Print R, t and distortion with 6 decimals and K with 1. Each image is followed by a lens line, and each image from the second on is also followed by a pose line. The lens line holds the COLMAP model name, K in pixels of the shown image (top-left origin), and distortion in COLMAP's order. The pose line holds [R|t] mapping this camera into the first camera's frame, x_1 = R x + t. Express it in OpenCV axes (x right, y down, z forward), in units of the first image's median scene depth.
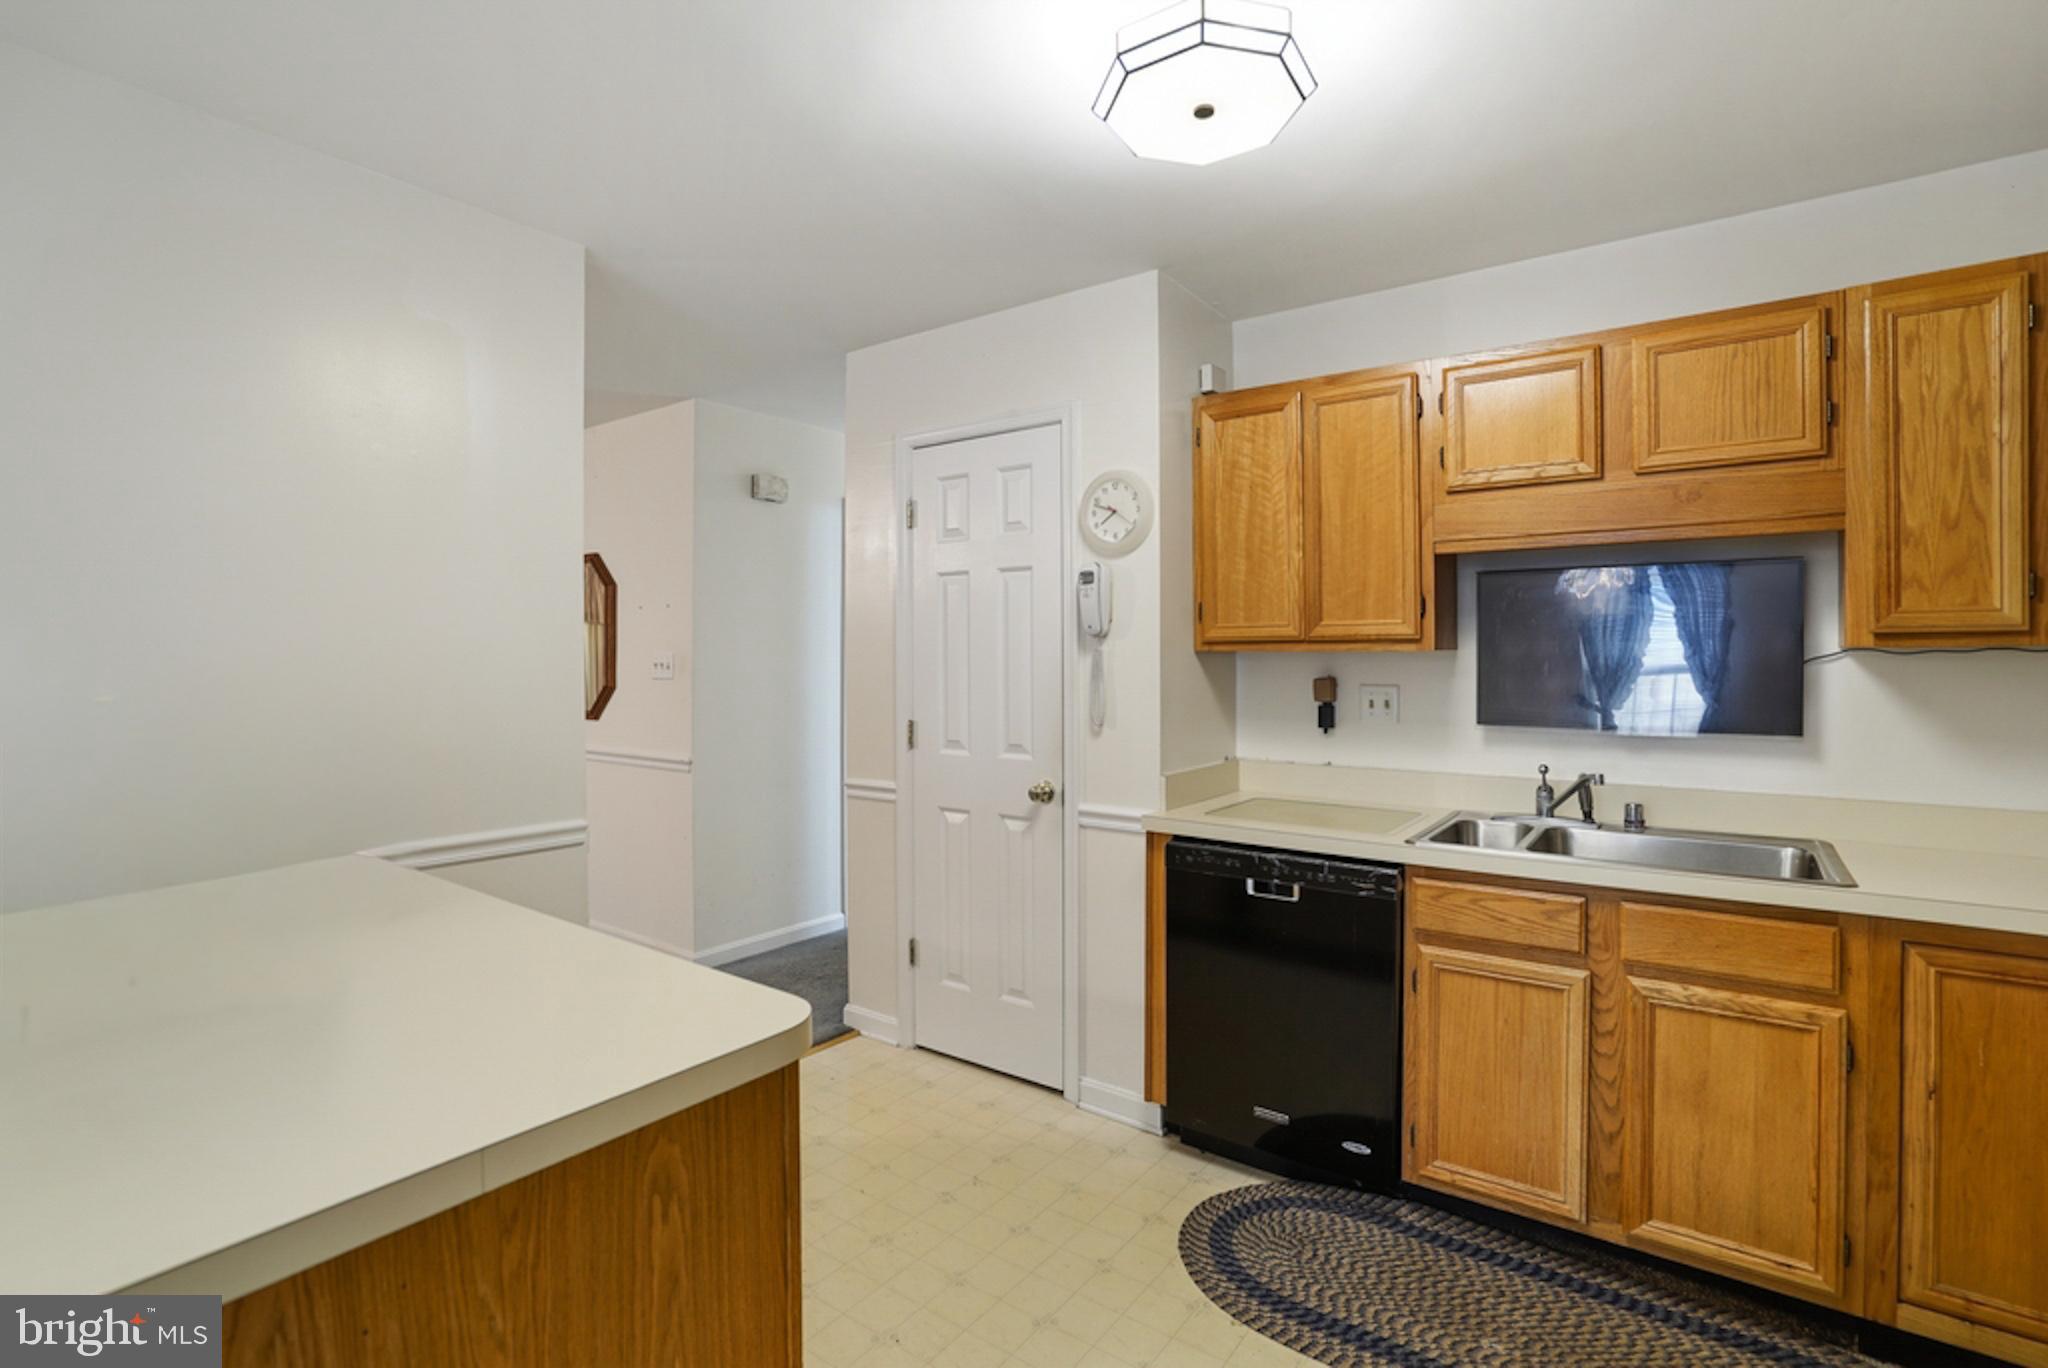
lens RADIAL K [[961.0, 0, 1008.6], [0, 961.0, 662.5], [0, 0, 1]] dist [-0.051058, 0.018713]
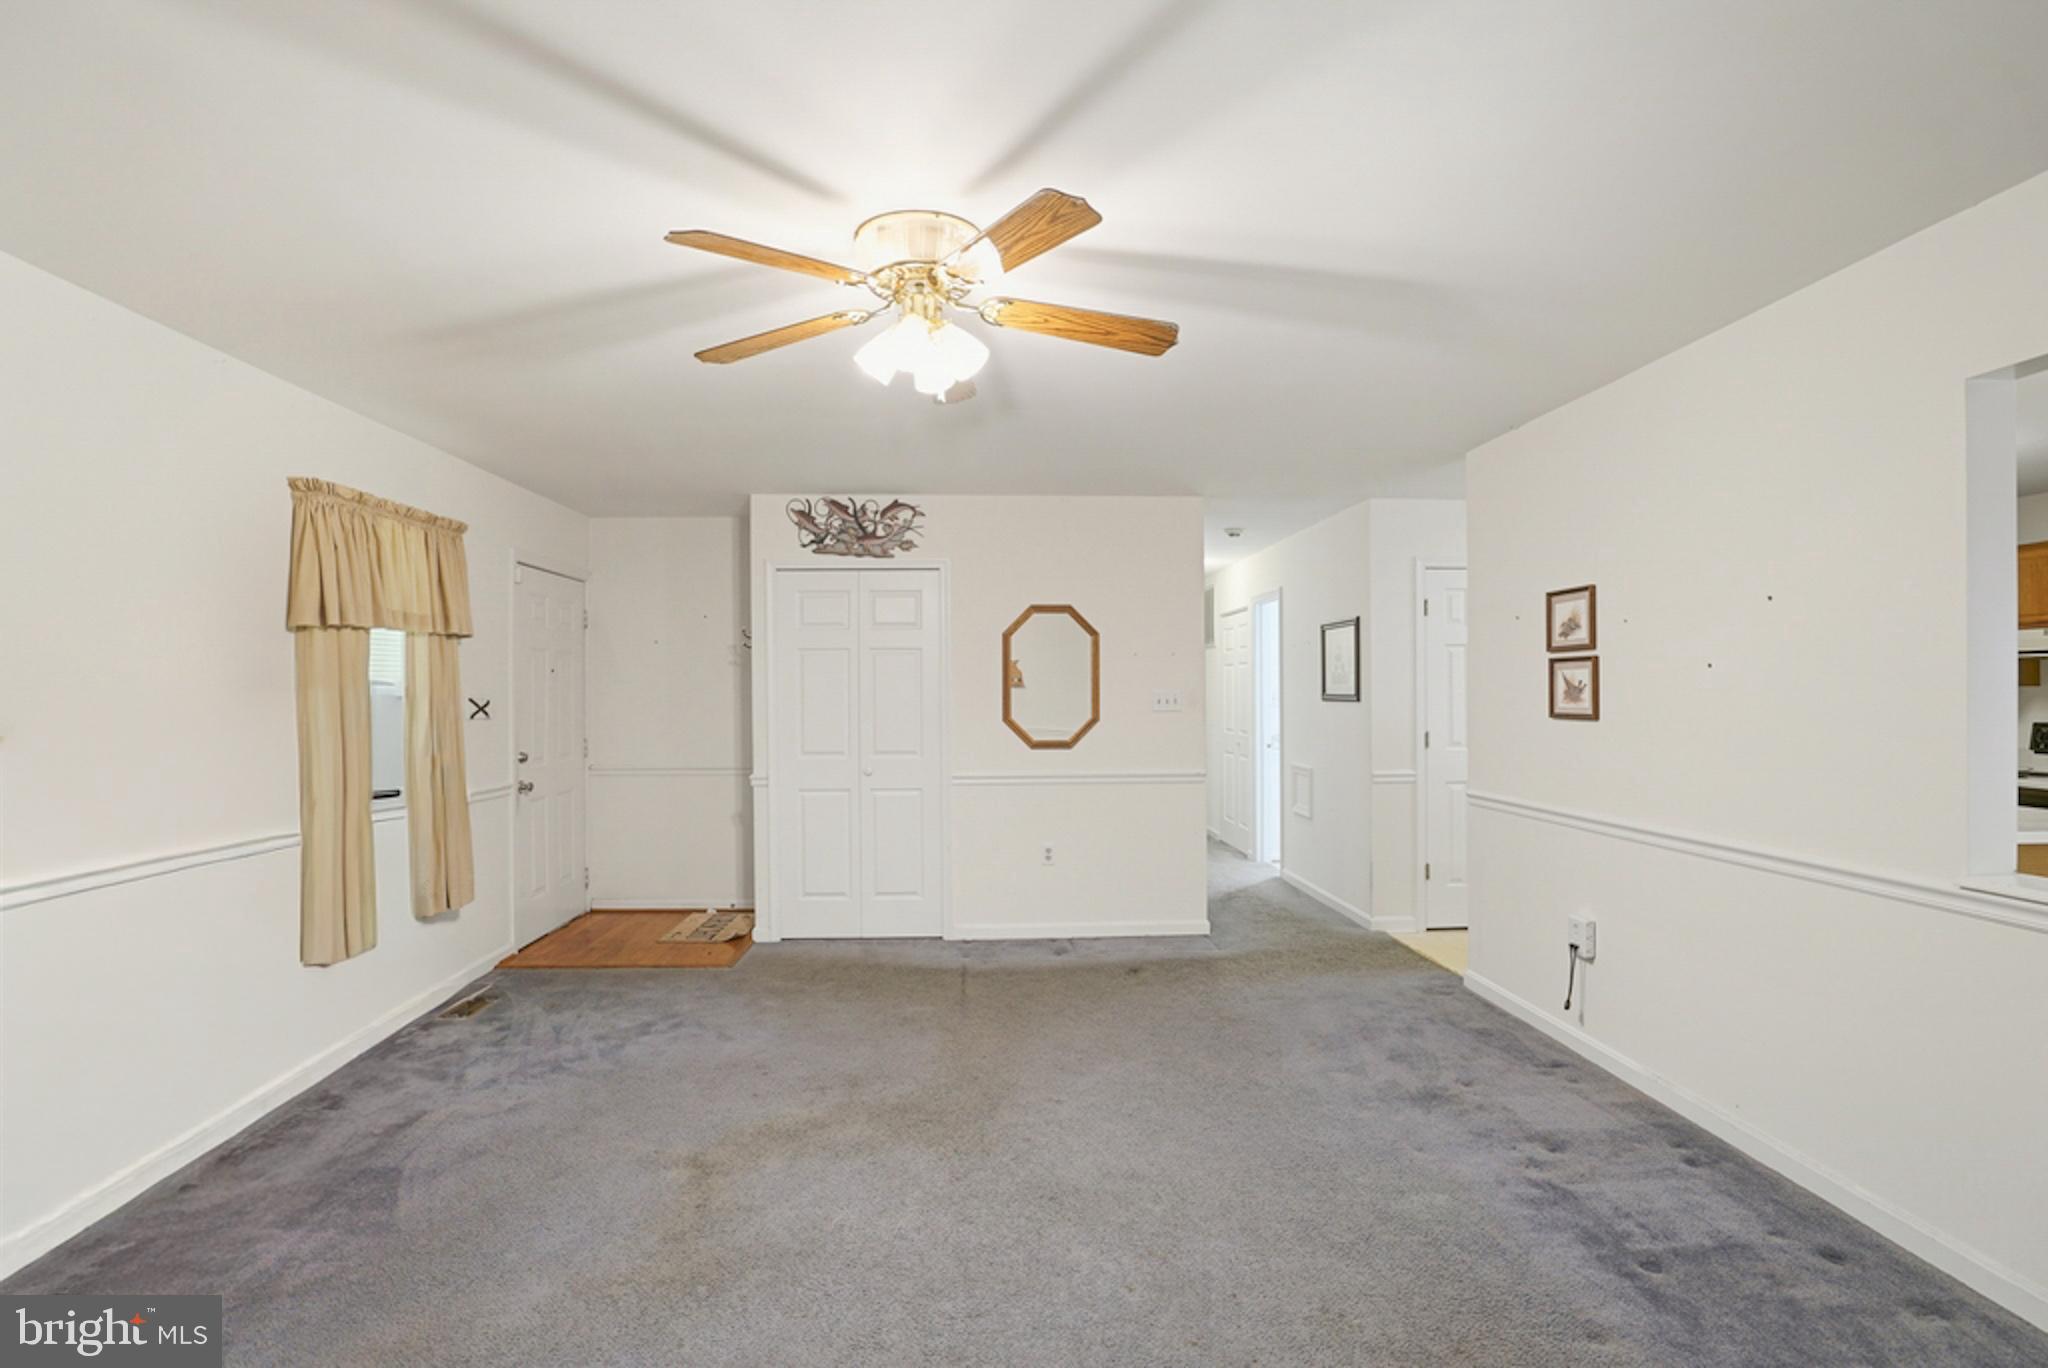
lens RADIAL K [[960.0, 0, 1024.0], [0, 960.0, 684.0], [0, 0, 1]] dist [-0.068737, 0.031813]
pose [[0.773924, -0.000284, 0.633278, -2.332683], [0.007183, 0.999940, -0.008330, -0.018880], [-0.633238, 0.010996, 0.773879, 0.229156]]
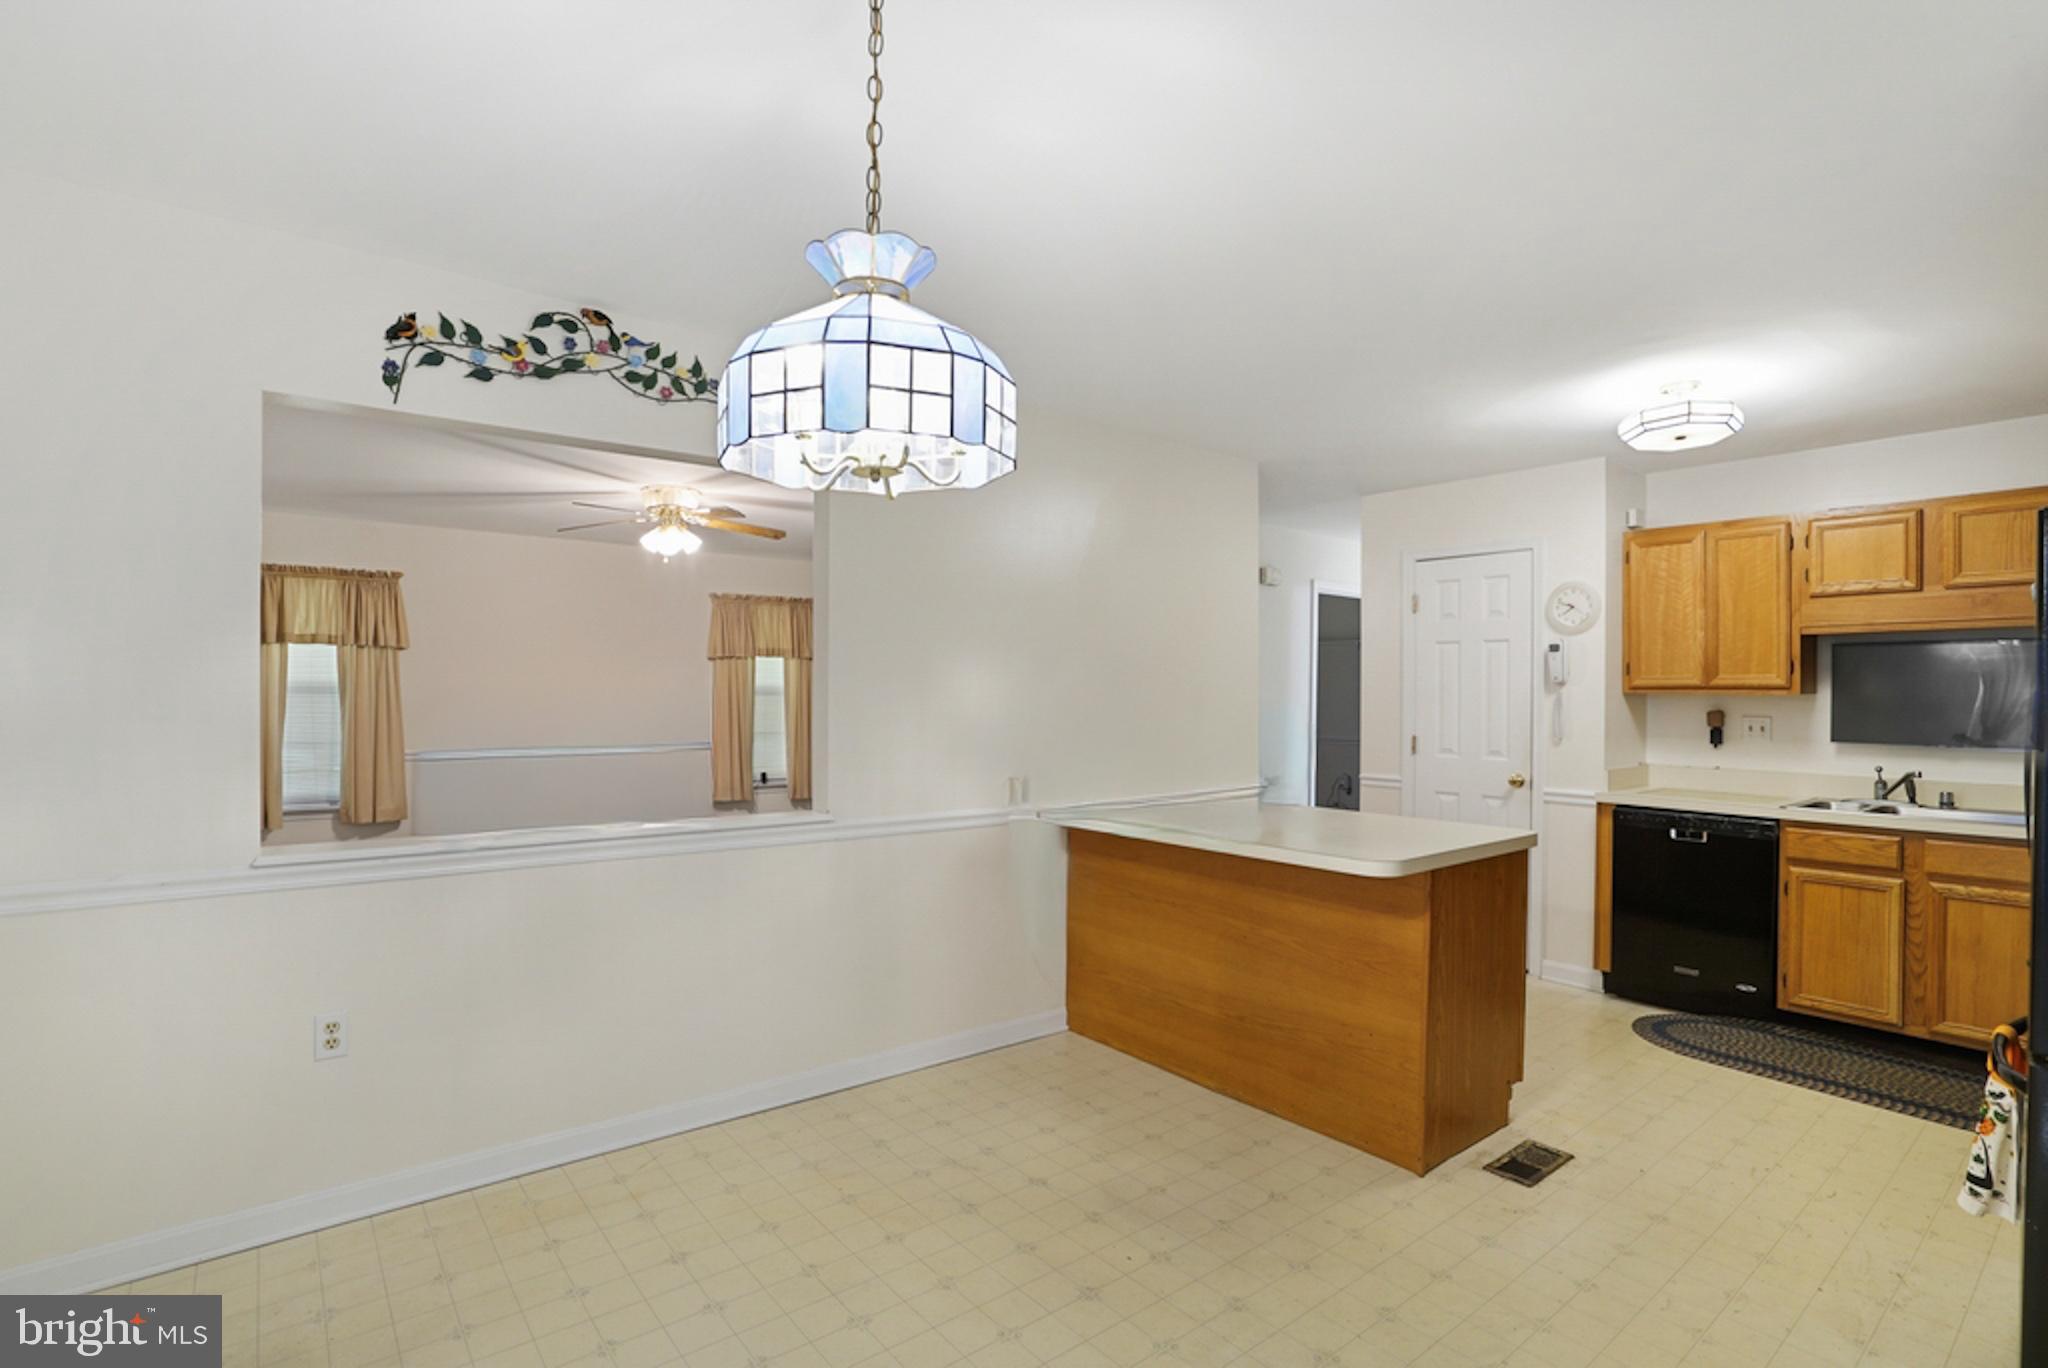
lens RADIAL K [[967.3, 0, 1022.2], [0, 967.3, 698.1], [0, 0, 1]] dist [-0.050173, 0.018920]
pose [[0.966062, 0.008208, -0.258179, -0.430643], [-0.008120, 0.999966, 0.001409, 0.002033], [0.258182, 0.000736, 0.966096, -0.920423]]
